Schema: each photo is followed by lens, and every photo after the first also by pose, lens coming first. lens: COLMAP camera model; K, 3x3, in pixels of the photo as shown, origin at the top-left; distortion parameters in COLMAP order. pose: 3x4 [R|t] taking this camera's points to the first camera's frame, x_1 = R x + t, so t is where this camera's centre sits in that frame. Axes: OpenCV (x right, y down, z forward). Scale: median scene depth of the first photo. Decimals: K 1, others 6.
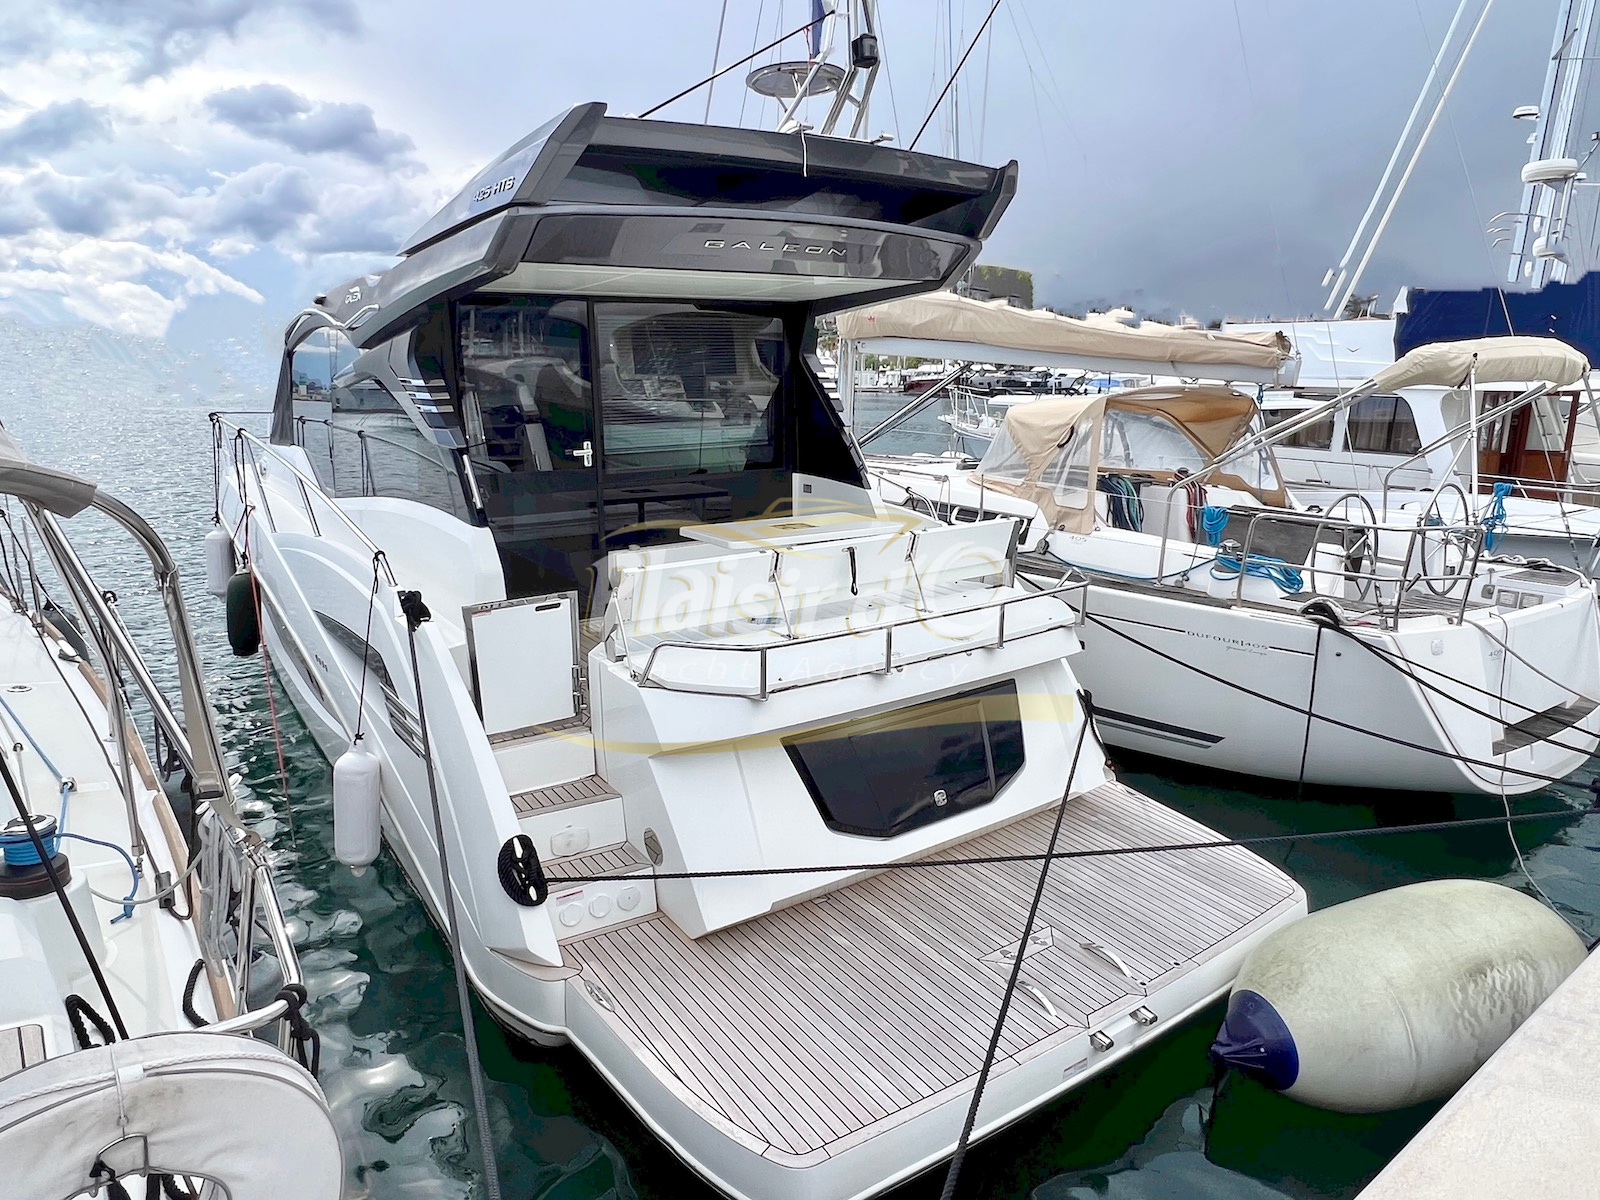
lens RADIAL K [[1016.5, 0, 800.0], [0, 1016.5, 600.0], [0, 0, 1]] dist [0.036384, 0.000098]
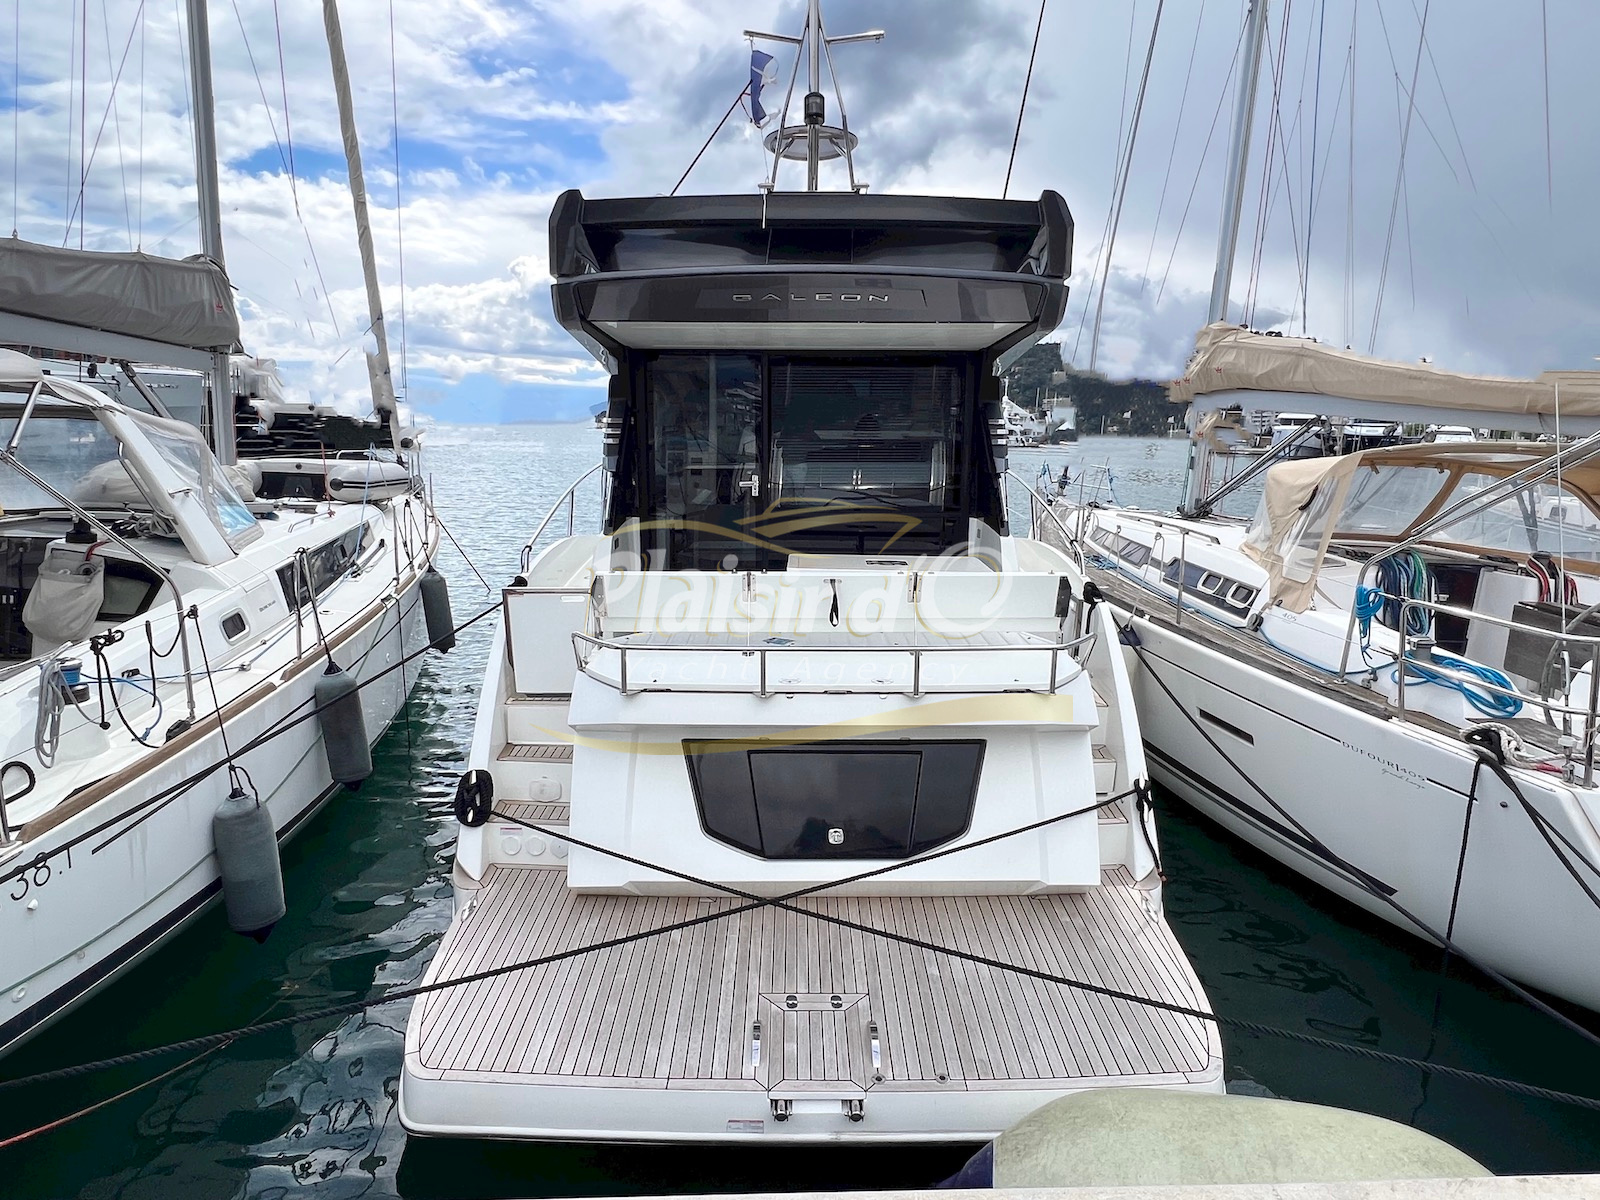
lens RADIAL K [[937.6, 0, 800.0], [0, 937.6, 600.0], [0, 0, 1]] dist [-0.002148, -0.001274]
pose [[0.823019, 0.111771, -0.556908, 0.439068], [-0.138384, 0.990362, -0.005745, -0.016335], [0.550899, 0.081796, 0.830554, 0.159205]]
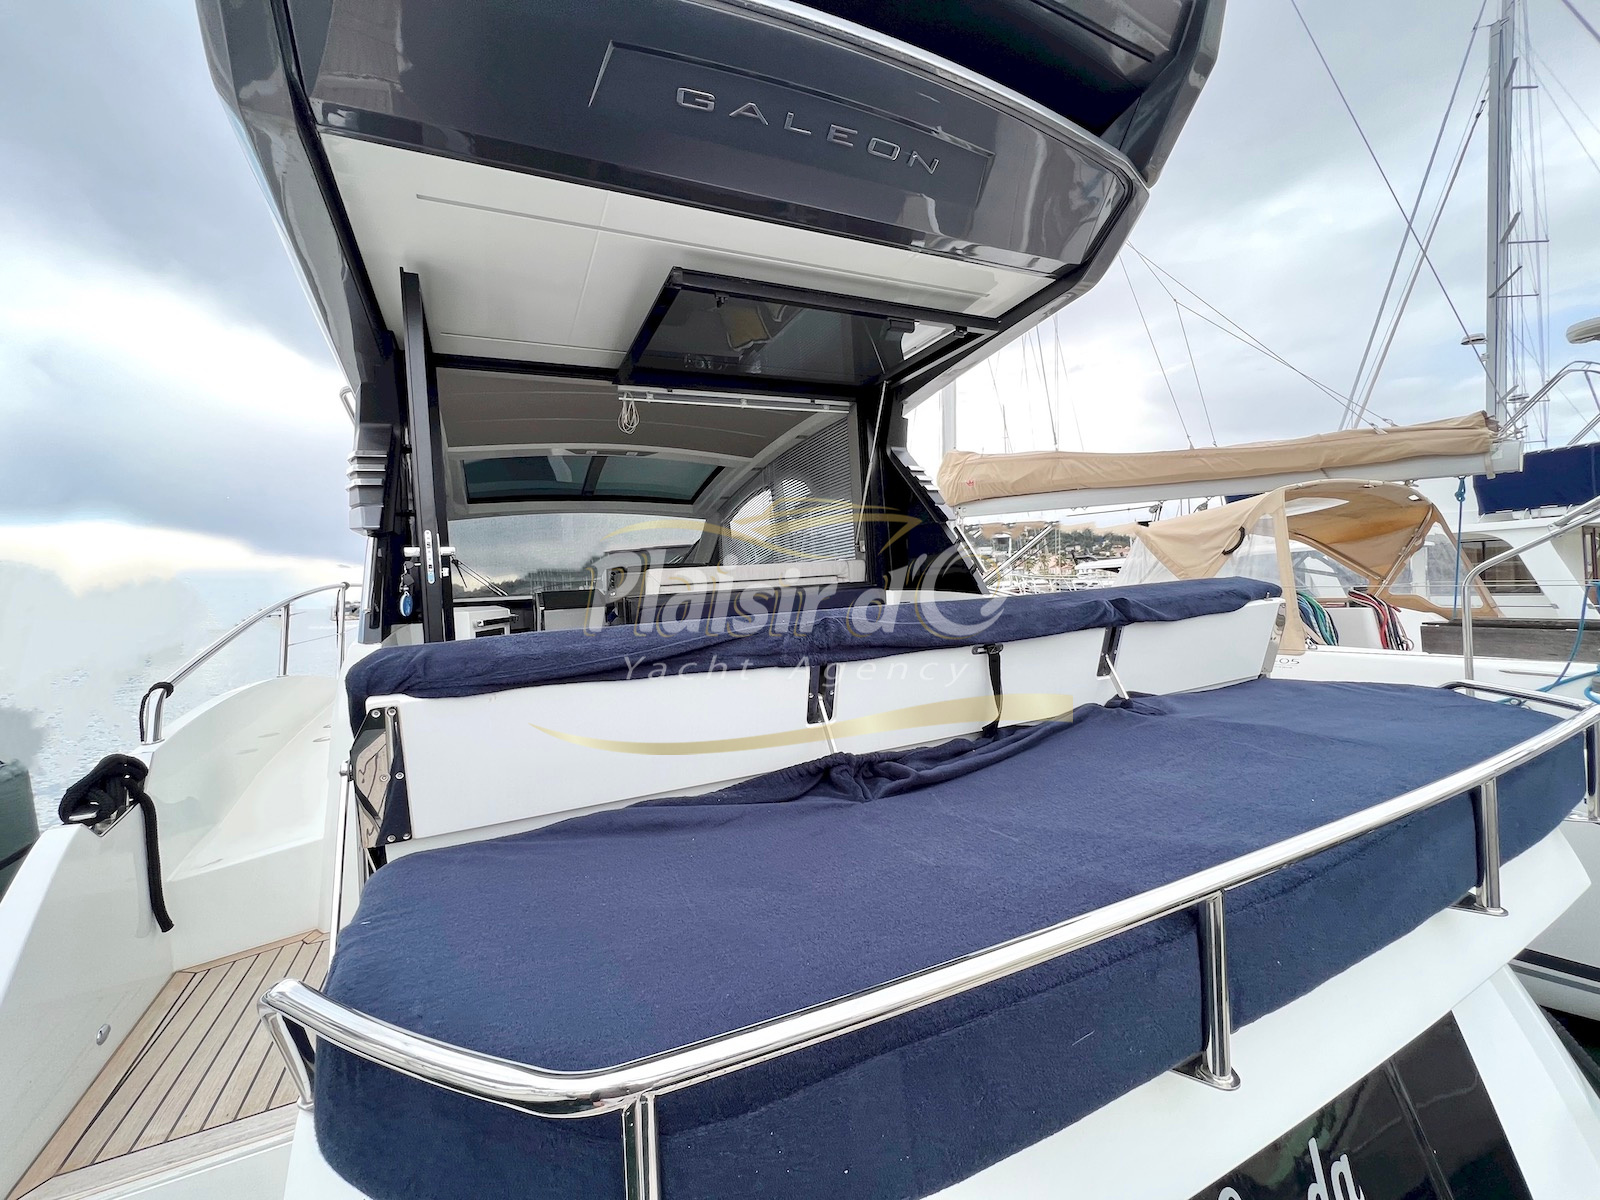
lens RADIAL K [[640.3, 0, 797.8], [0, 640.3, 627.0], [0, 0, 1]] dist [0.000443, 0.000019]
pose [[0.979858, -0.048580, -0.193694, 0.024177], [0.013628, 0.983964, -0.177849, -0.008257], [0.199228, 0.171627, 0.964807, 0.557691]]
